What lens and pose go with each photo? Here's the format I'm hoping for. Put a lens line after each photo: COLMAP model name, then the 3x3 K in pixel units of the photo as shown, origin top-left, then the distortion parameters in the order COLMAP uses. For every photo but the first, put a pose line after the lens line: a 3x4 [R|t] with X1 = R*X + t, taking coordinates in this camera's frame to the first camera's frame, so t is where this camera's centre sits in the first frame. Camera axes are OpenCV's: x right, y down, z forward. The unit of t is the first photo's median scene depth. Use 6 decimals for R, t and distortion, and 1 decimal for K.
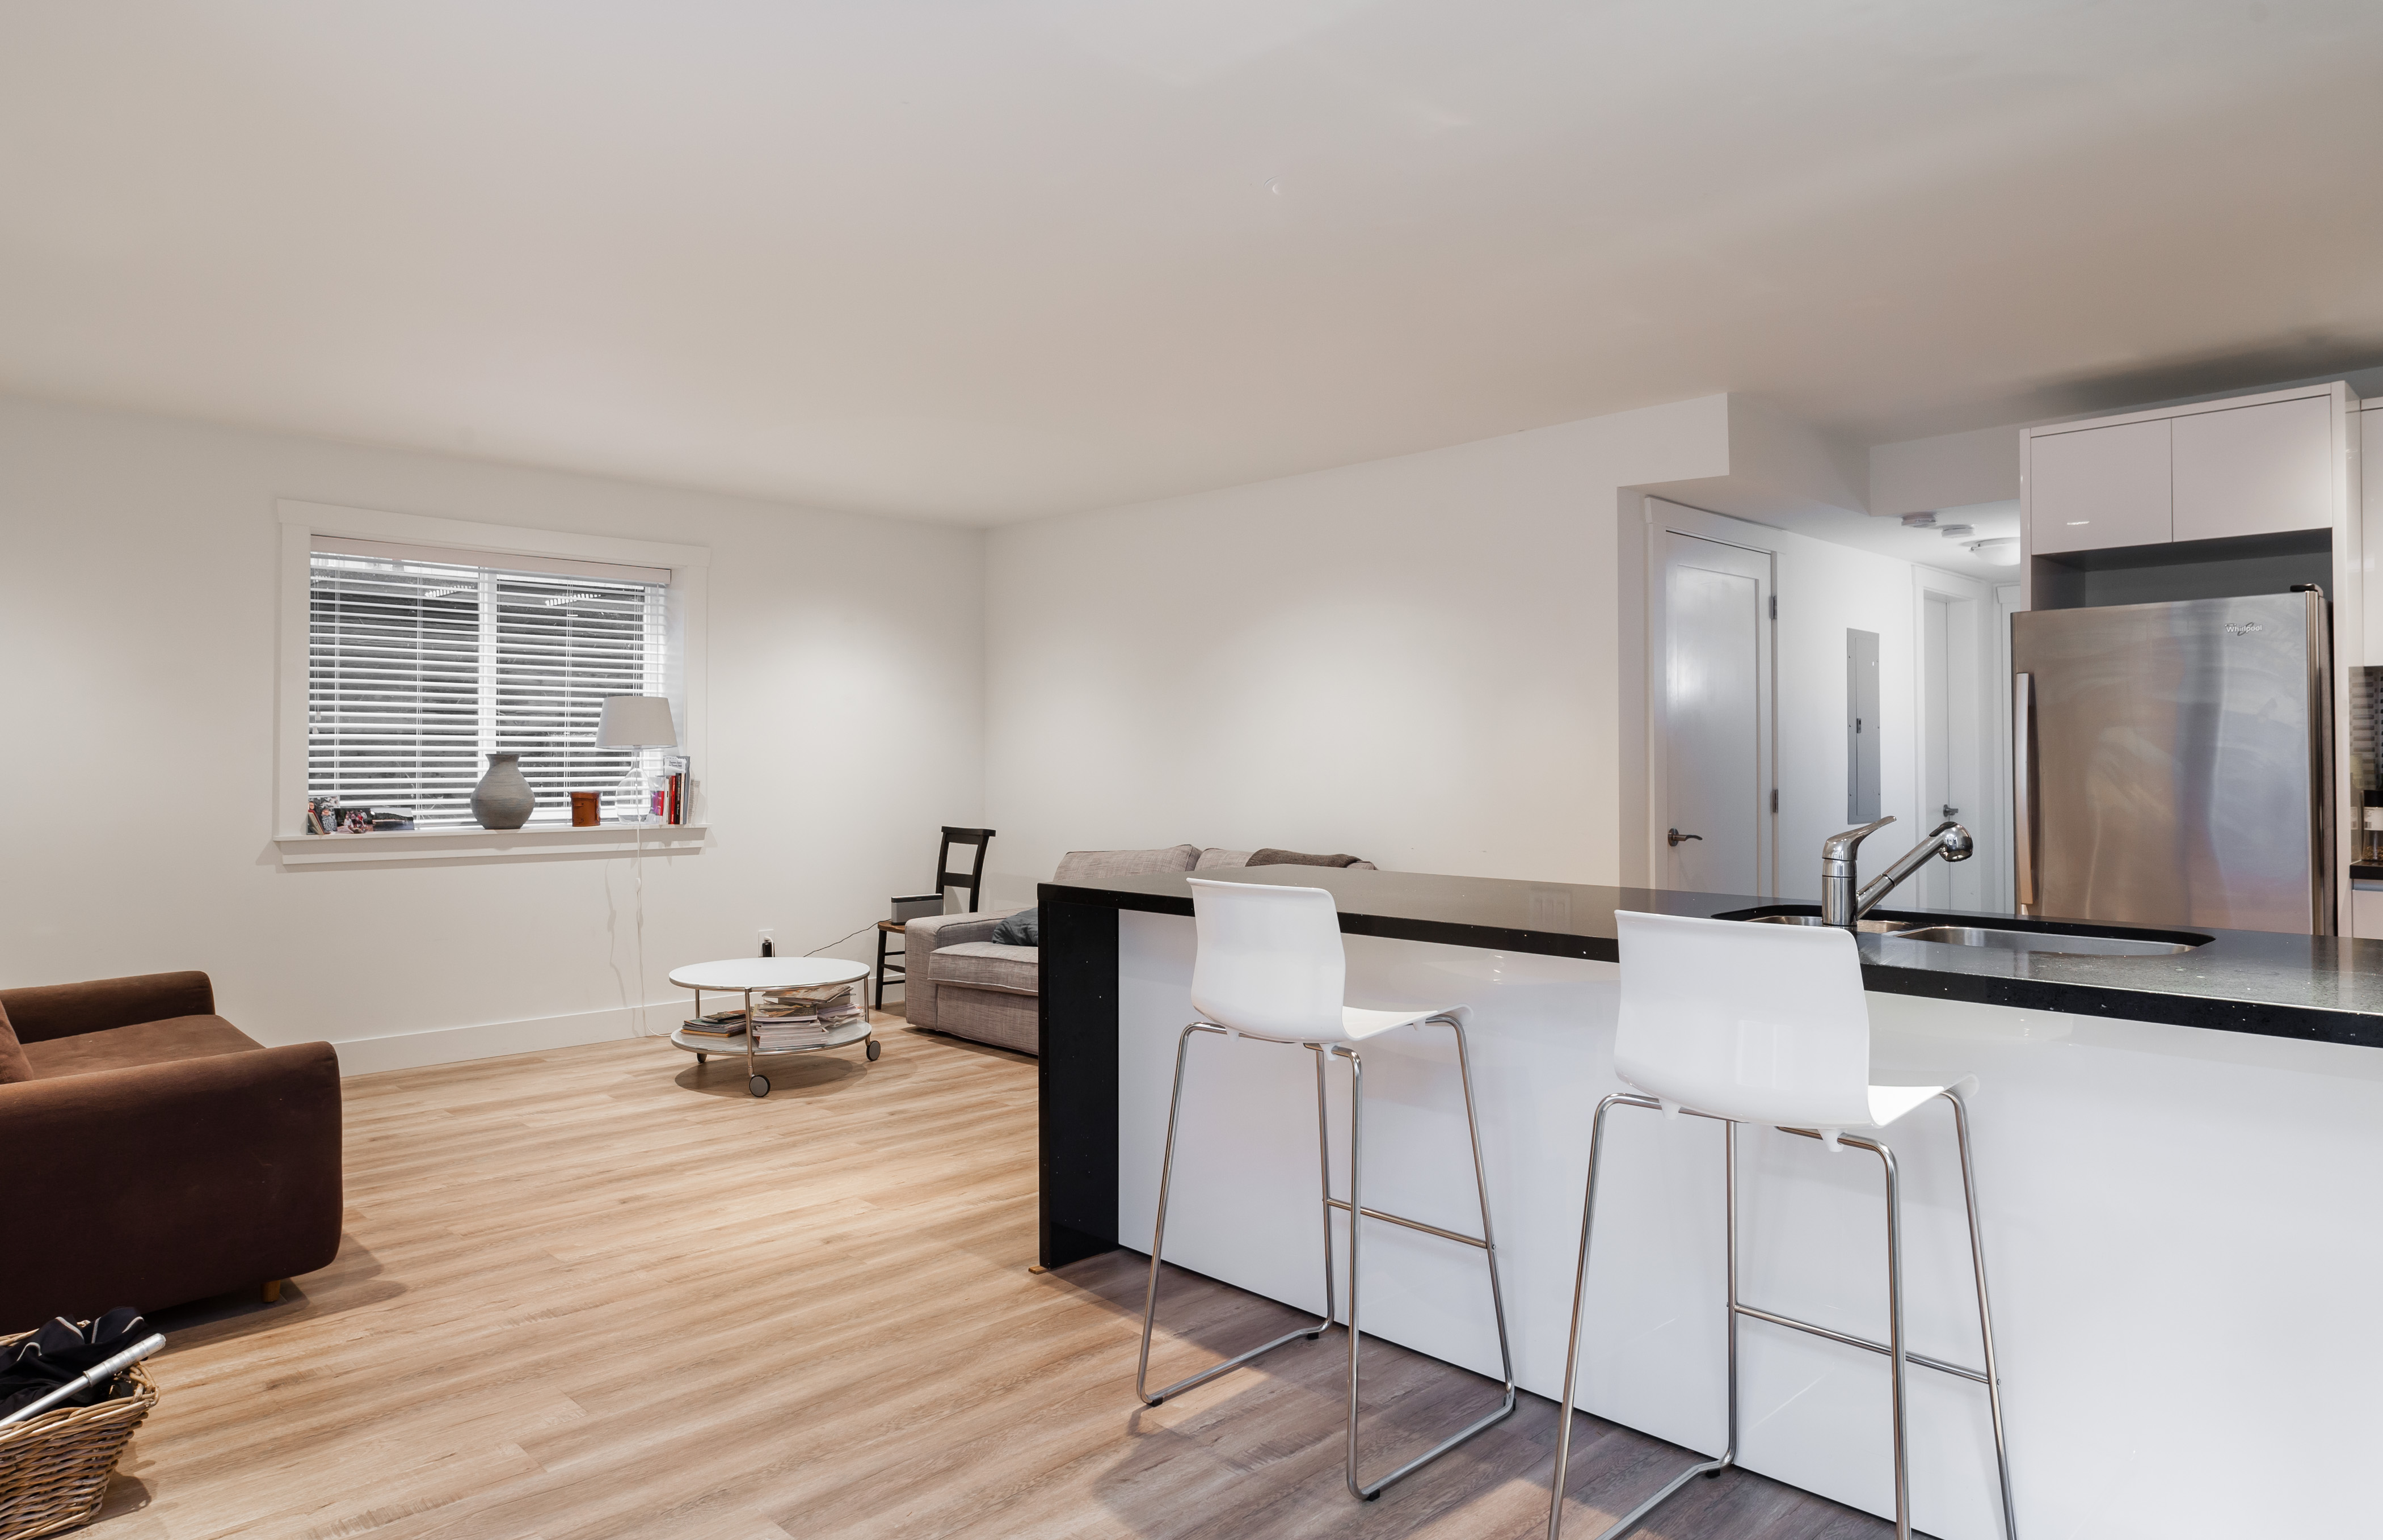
lens RADIAL K [[1428.4, 0, 1190.9], [0, 1428.4, 760.3], [0, 0, 1]] dist [-0.001050, -0.000693]
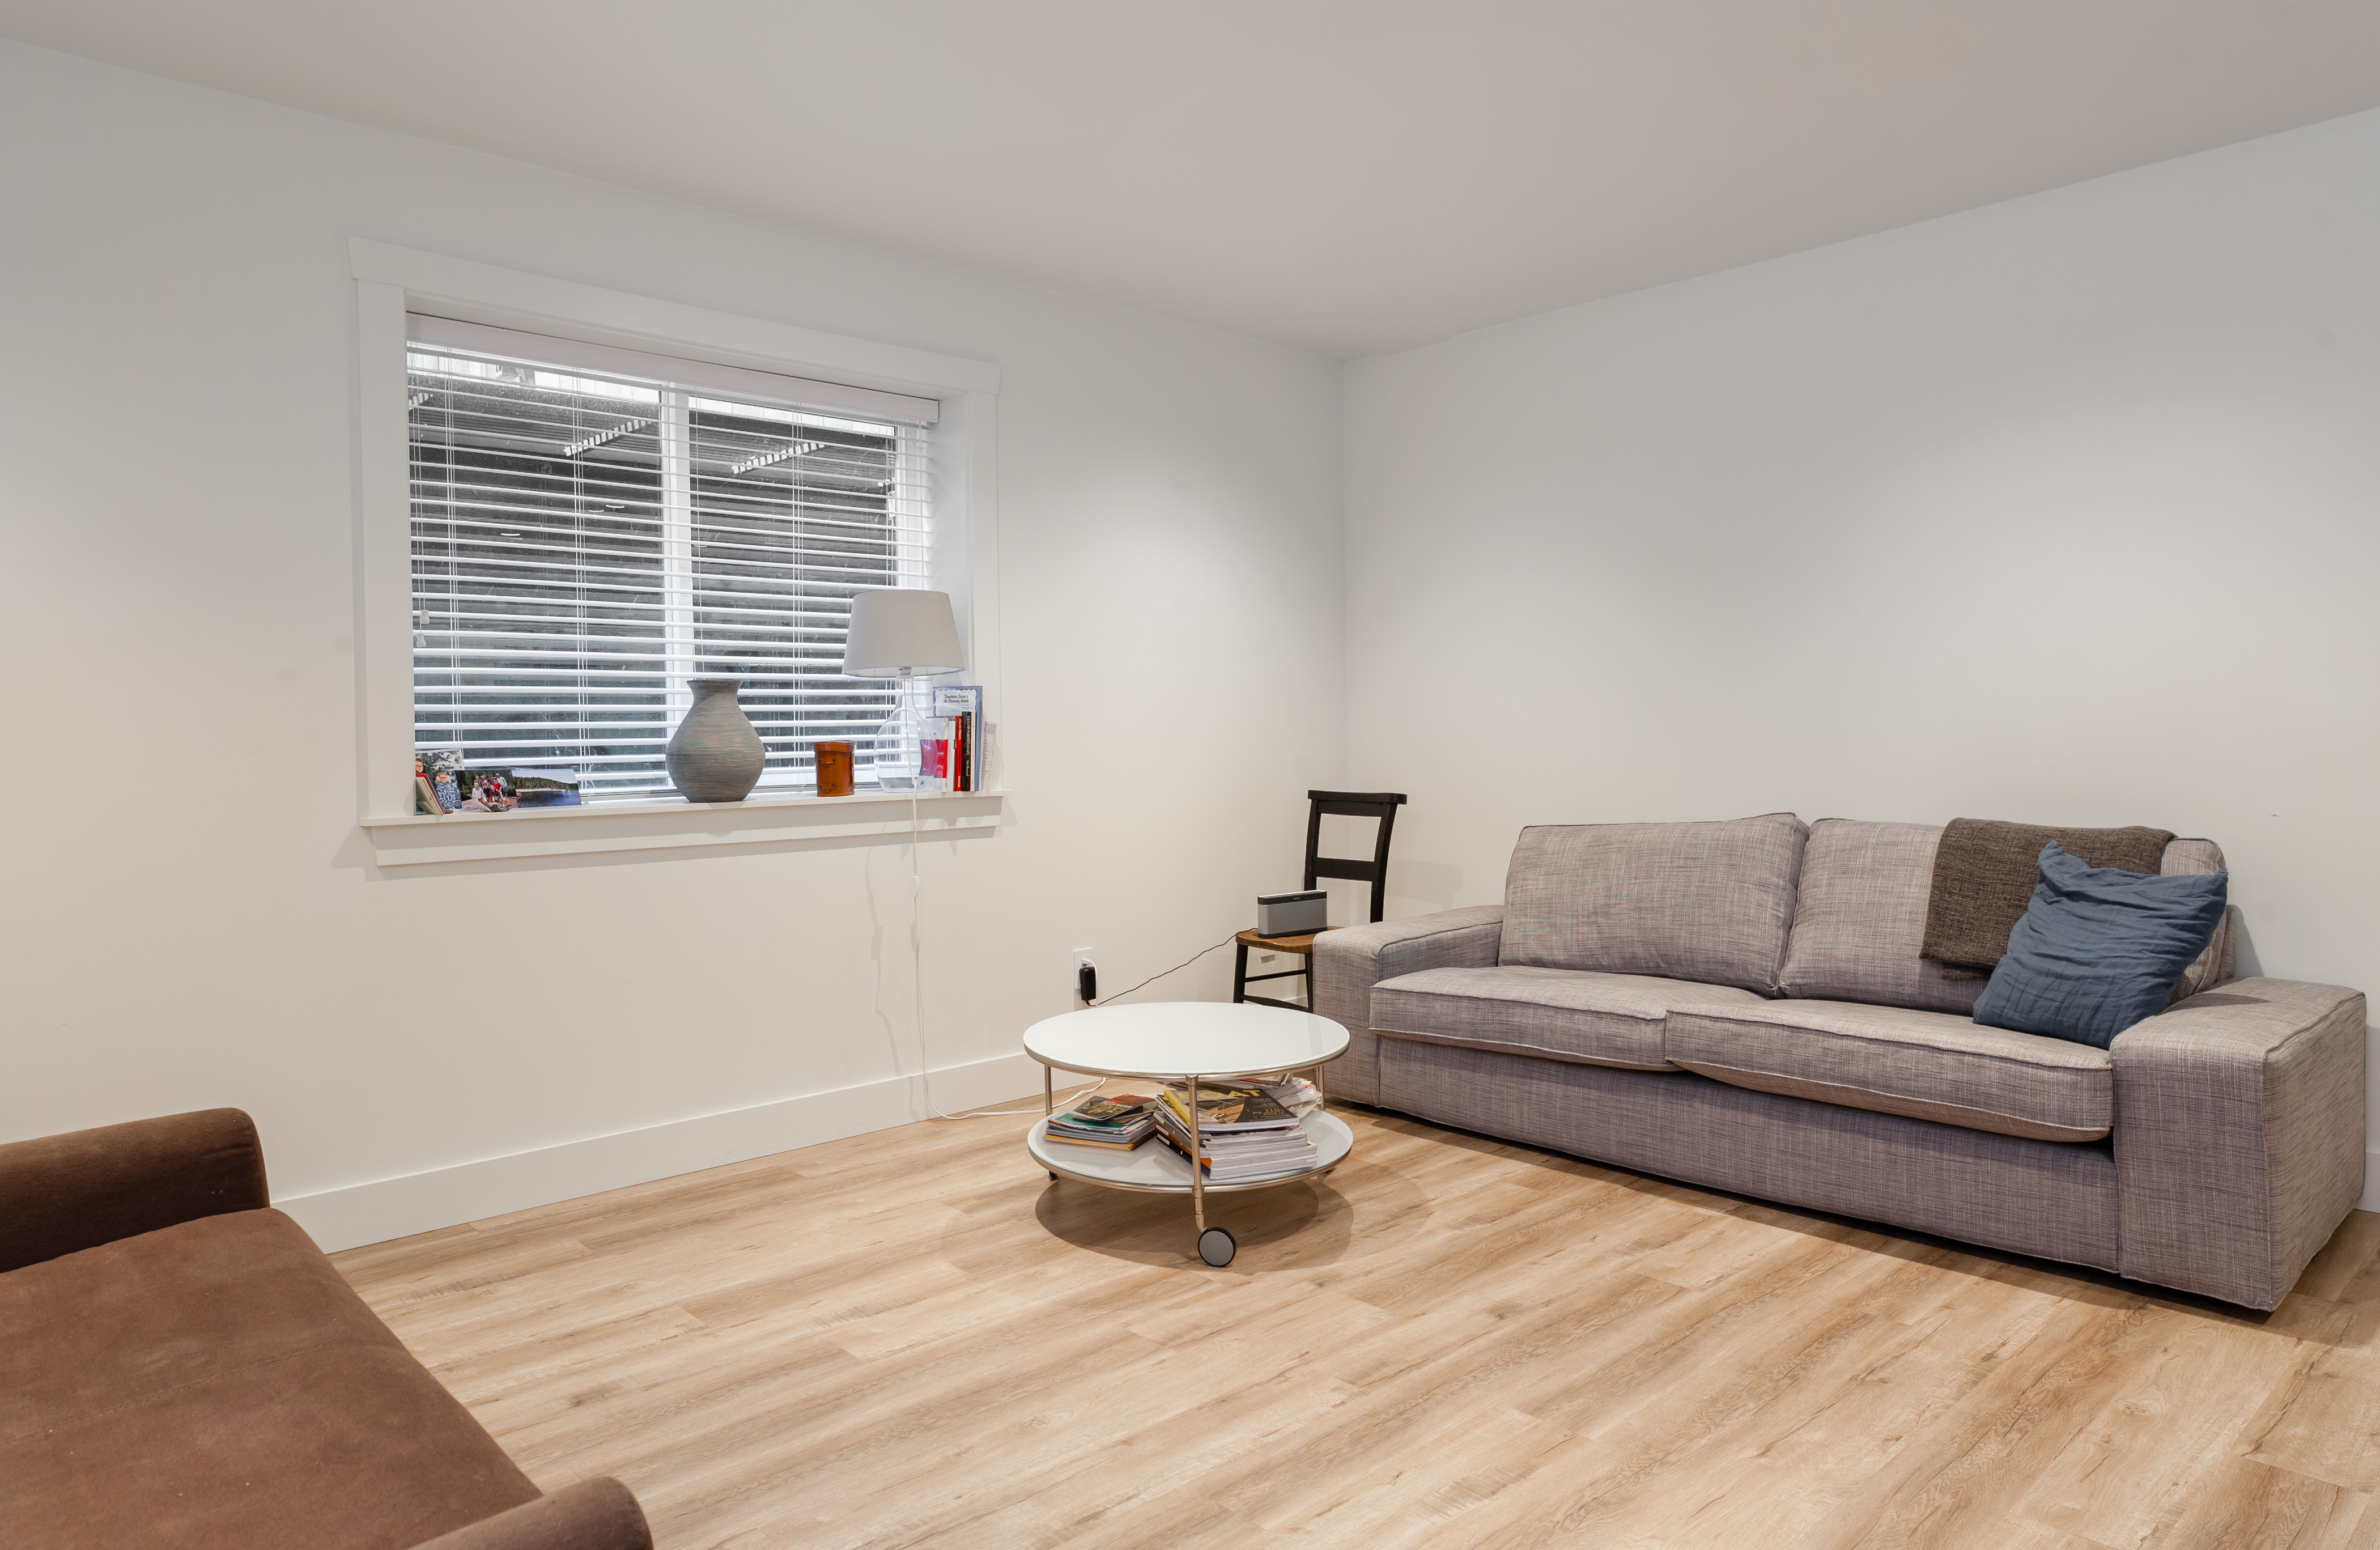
lens RADIAL K [[1426.9, 0, 1190.8], [0, 1426.9, 779.9], [0, 0, 1]] dist [-0.001050, -0.000693]
pose [[0.999504, -0.012021, -0.029100, -0.249383], [0.013109, 0.999211, 0.037500, 0.017419], [0.028627, -0.037863, 0.998873, 0.372781]]
